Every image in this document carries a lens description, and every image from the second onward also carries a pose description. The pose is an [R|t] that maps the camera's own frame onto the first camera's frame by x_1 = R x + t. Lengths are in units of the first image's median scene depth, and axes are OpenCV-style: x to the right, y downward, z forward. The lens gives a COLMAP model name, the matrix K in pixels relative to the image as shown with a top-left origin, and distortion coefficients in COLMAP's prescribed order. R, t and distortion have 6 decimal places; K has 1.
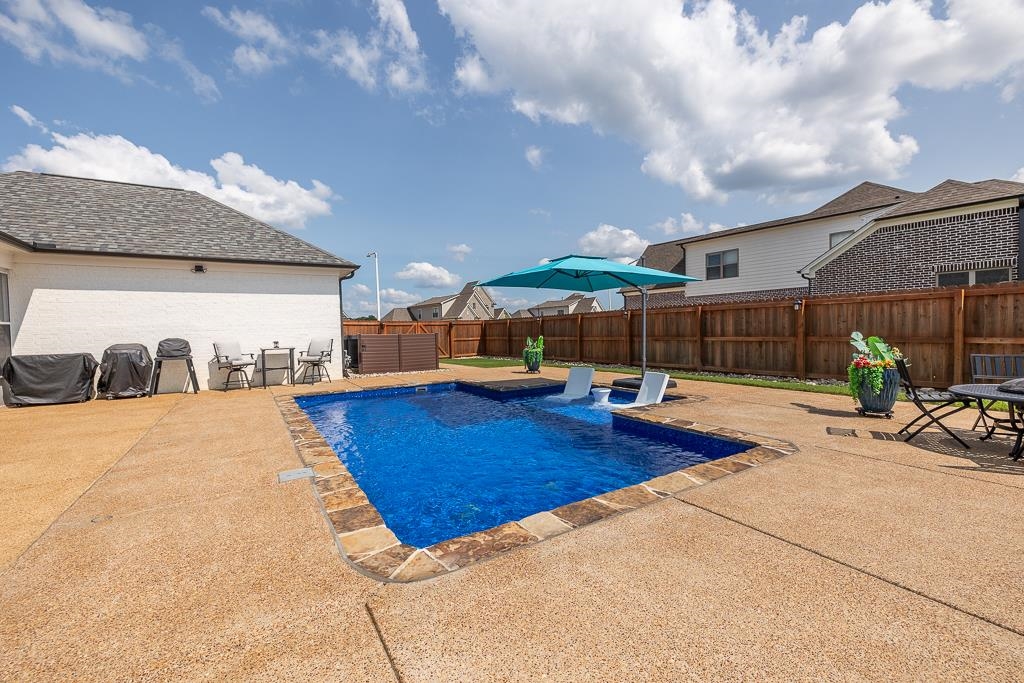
lens RADIAL K [[430.9, 0, 508.8], [0, 430.9, 337.1], [0, 0, 1]] dist [-0.002221, -0.000898]
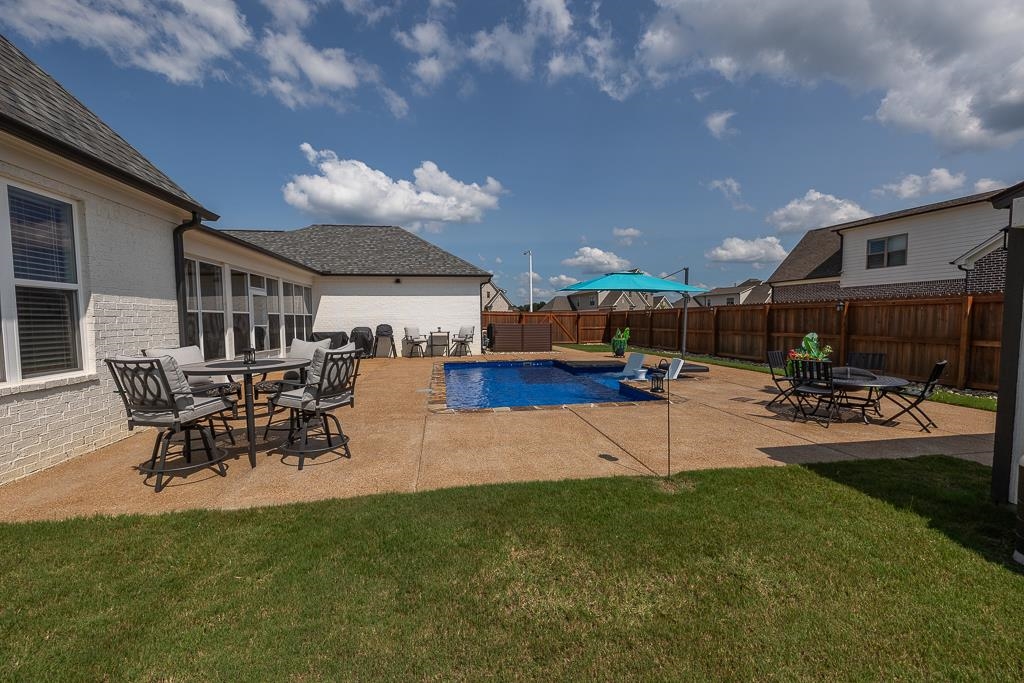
lens RADIAL K [[432.4, 0, 503.8], [0, 432.4, 331.8], [0, 0, 1]] dist [-0.000810, 0.000033]
pose [[0.923158, 0.028066, -0.383395, 0.224716], [-0.020646, 0.999512, 0.023456, -0.013091], [0.383866, -0.013738, 0.923287, -0.284559]]
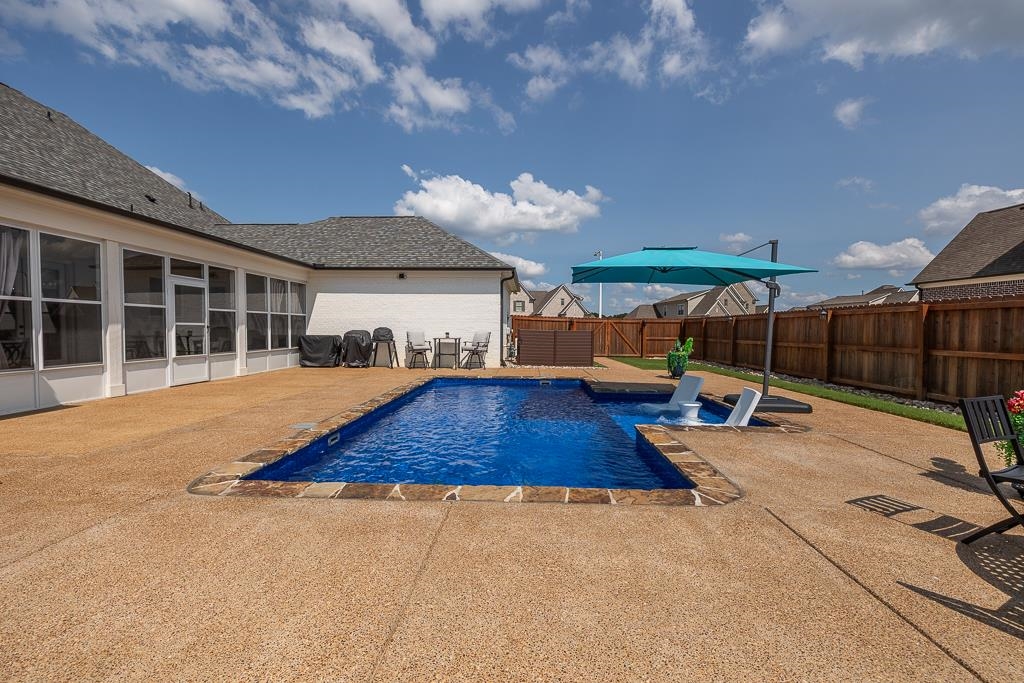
lens RADIAL K [[429.5, 0, 512.0], [0, 429.5, 341.5], [0, 0, 1]] dist [0.001551, -0.000133]
pose [[0.828018, 0.048434, -0.558606, 0.264927], [-0.038483, 0.998822, 0.029561, -0.006910], [0.559380, -0.002980, 0.828906, 0.069907]]
